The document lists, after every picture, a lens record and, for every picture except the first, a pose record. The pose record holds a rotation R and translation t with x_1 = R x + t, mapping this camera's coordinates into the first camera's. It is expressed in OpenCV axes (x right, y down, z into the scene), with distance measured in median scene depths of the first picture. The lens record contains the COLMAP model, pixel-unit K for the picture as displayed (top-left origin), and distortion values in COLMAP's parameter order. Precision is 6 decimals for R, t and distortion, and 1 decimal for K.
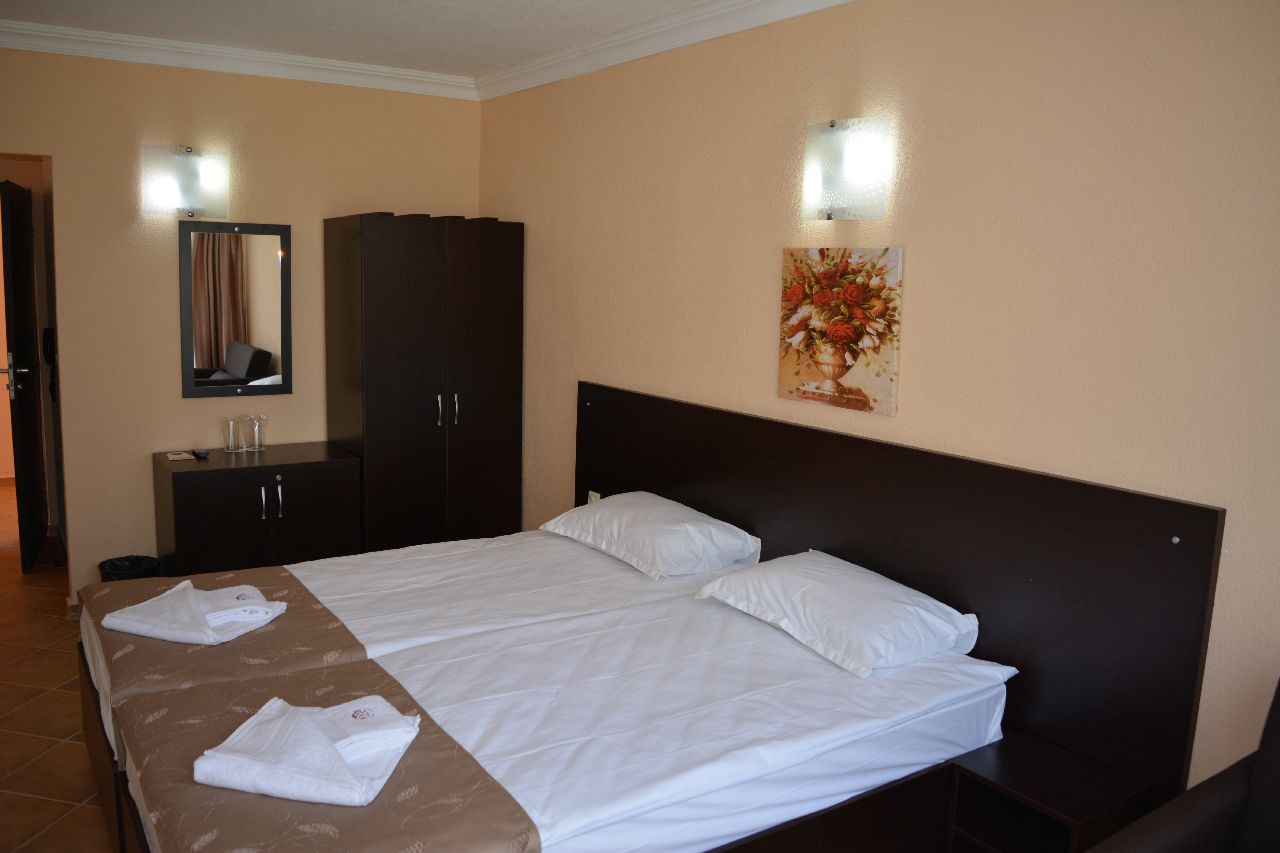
lens RADIAL K [[1008.1, 0, 638.0], [0, 1008.1, 427.8], [0, 0, 1]] dist [-0.008300, -0.005337]
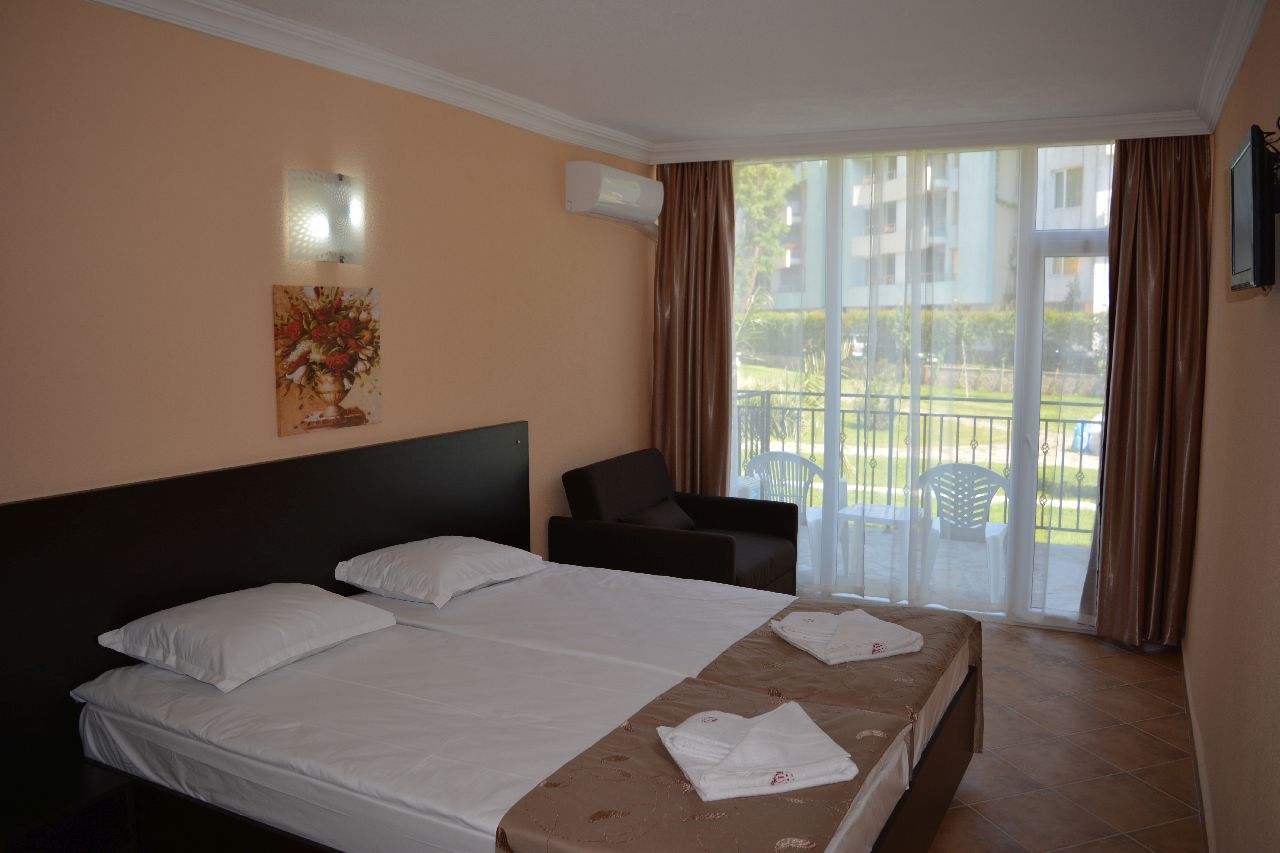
lens RADIAL K [[1008.1, 0, 638.1], [0, 1008.1, 419.1], [0, 0, 1]] dist [-0.008300, -0.005337]
pose [[-0.459046, -0.128610, 0.879054, -0.949566], [0.113208, 0.972932, 0.201463, -0.221268], [-0.881170, 0.191997, -0.432061, 1.204913]]
